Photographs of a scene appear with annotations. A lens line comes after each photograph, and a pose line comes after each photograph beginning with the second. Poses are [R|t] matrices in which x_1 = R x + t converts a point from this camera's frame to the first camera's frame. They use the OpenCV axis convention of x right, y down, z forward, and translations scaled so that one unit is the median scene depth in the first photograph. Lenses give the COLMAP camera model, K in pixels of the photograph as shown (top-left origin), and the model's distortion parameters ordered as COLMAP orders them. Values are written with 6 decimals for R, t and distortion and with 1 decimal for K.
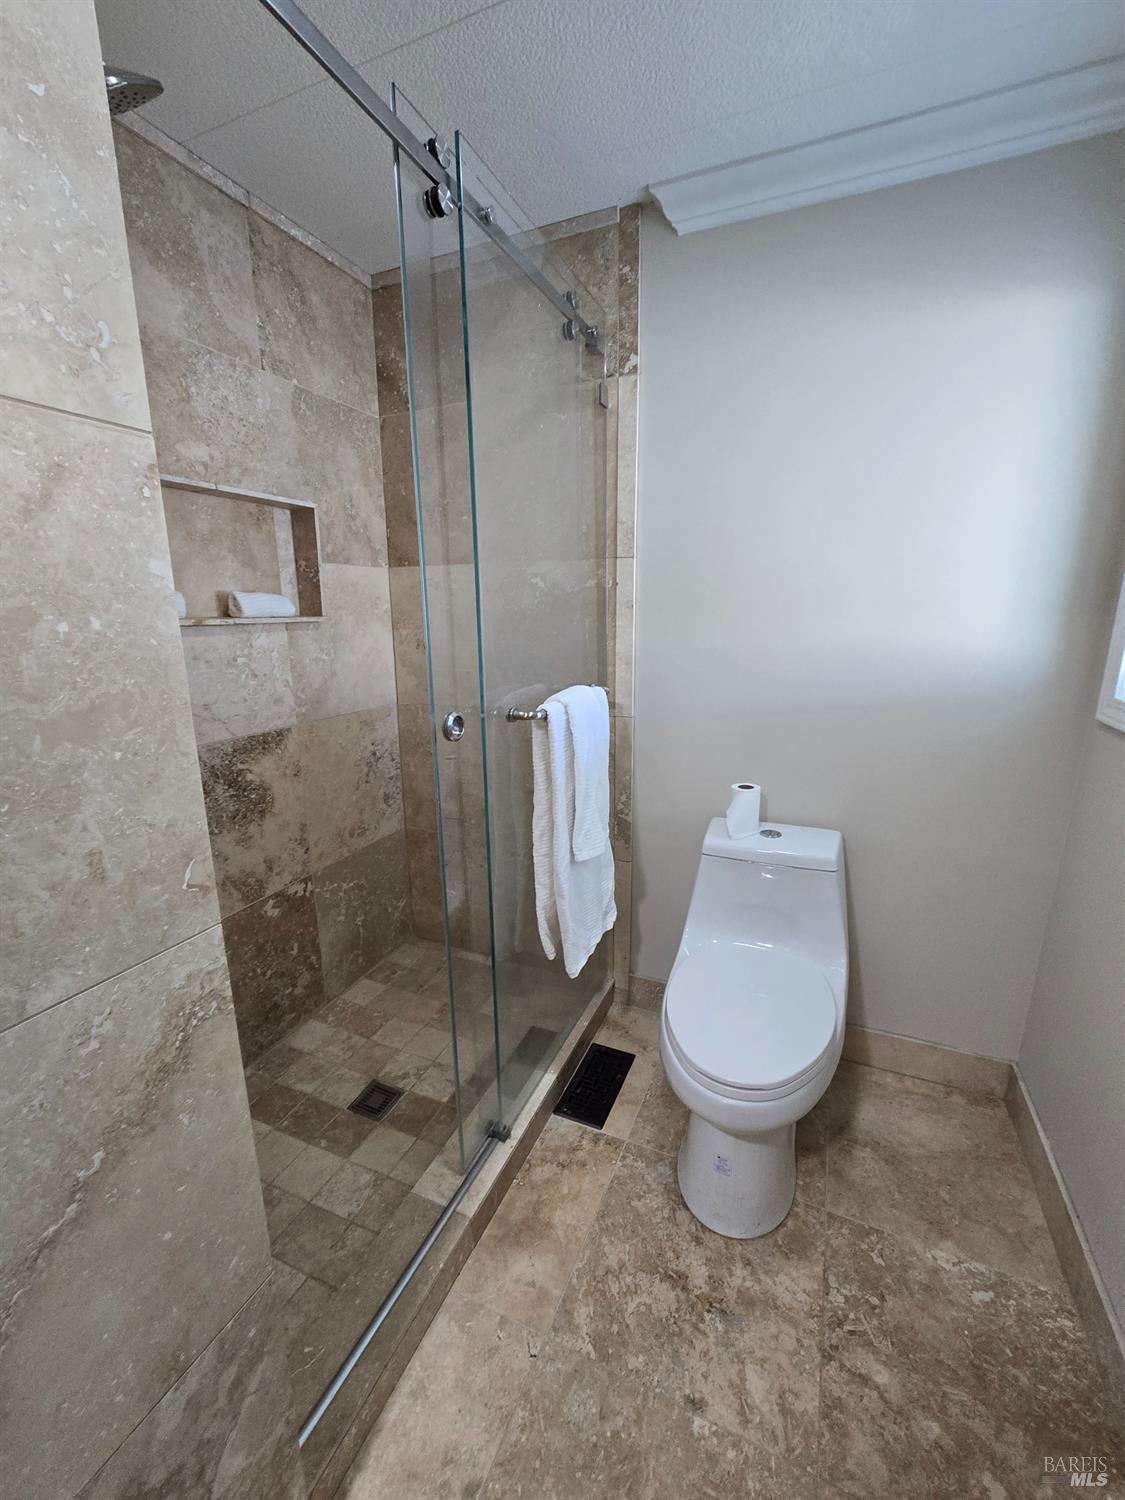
lens RADIAL K [[611.0, 0, 566.2], [0, 611.0, 749.4], [0, 0, 1]] dist [-0.003033, 0.000650]
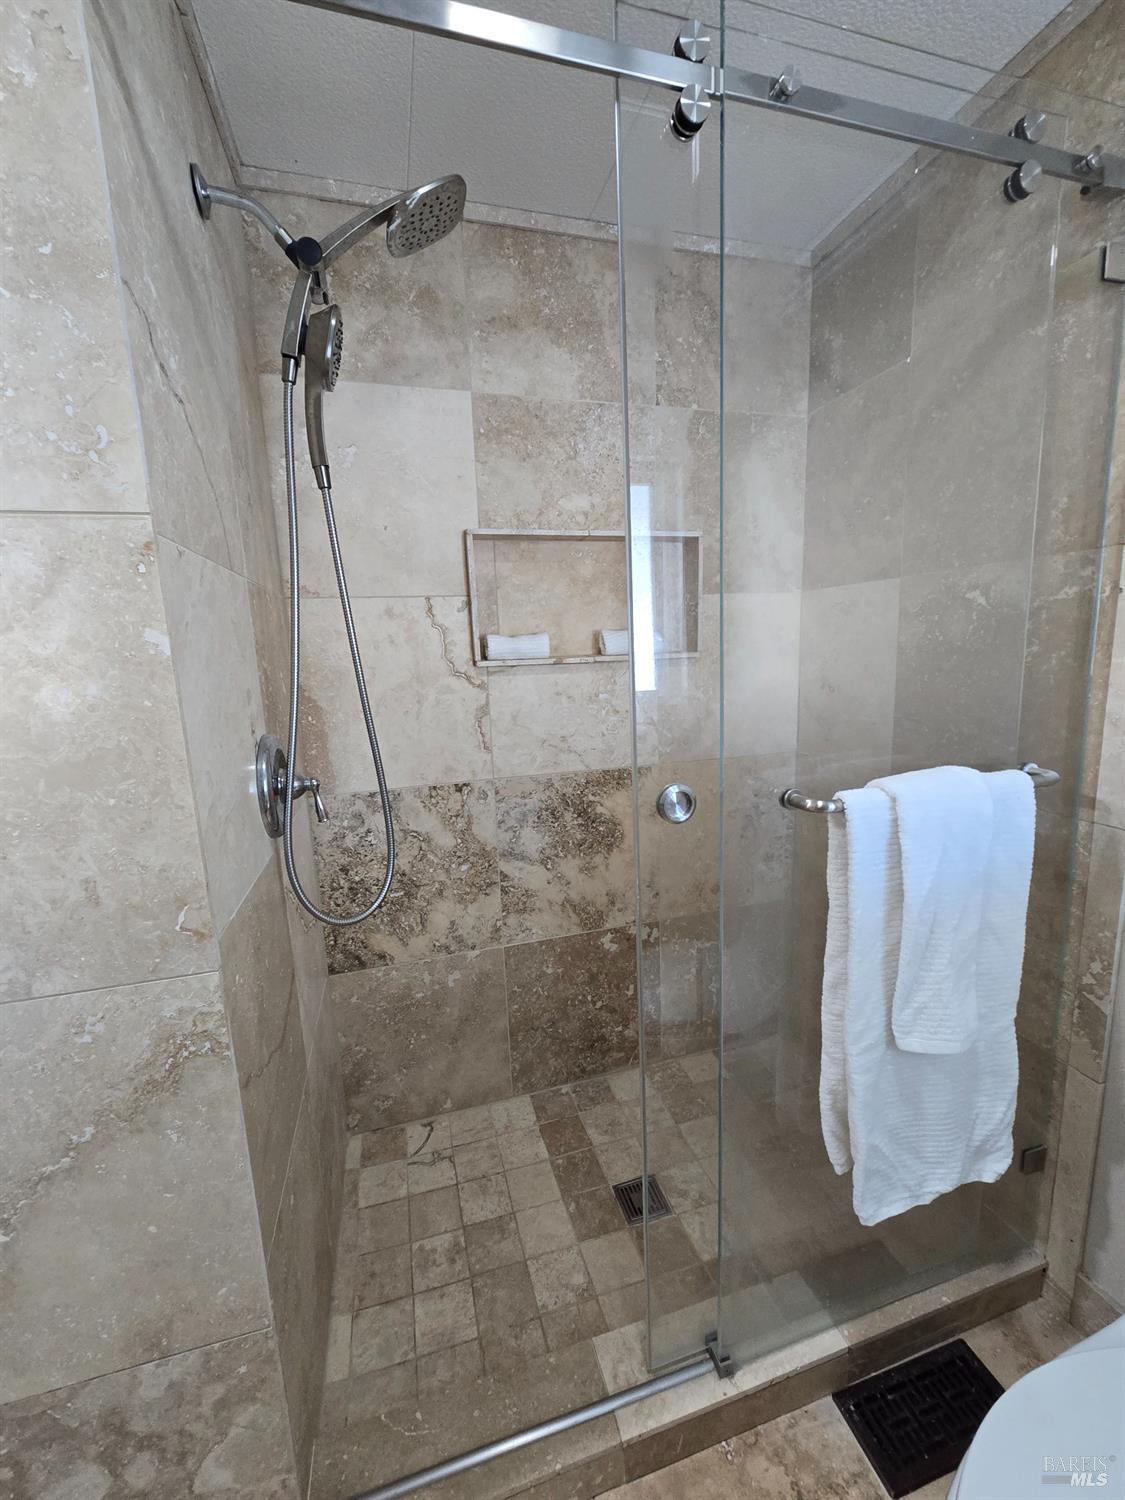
lens RADIAL K [[611.0, 0, 569.9], [0, 611.0, 750.1], [0, 0, 1]] dist [-0.003033, 0.000650]
pose [[0.640889, 0.114274, -0.759080, 0.253853], [-0.141023, 0.989555, 0.029905, -0.091261], [0.754569, 0.087882, 0.650310, 0.339898]]
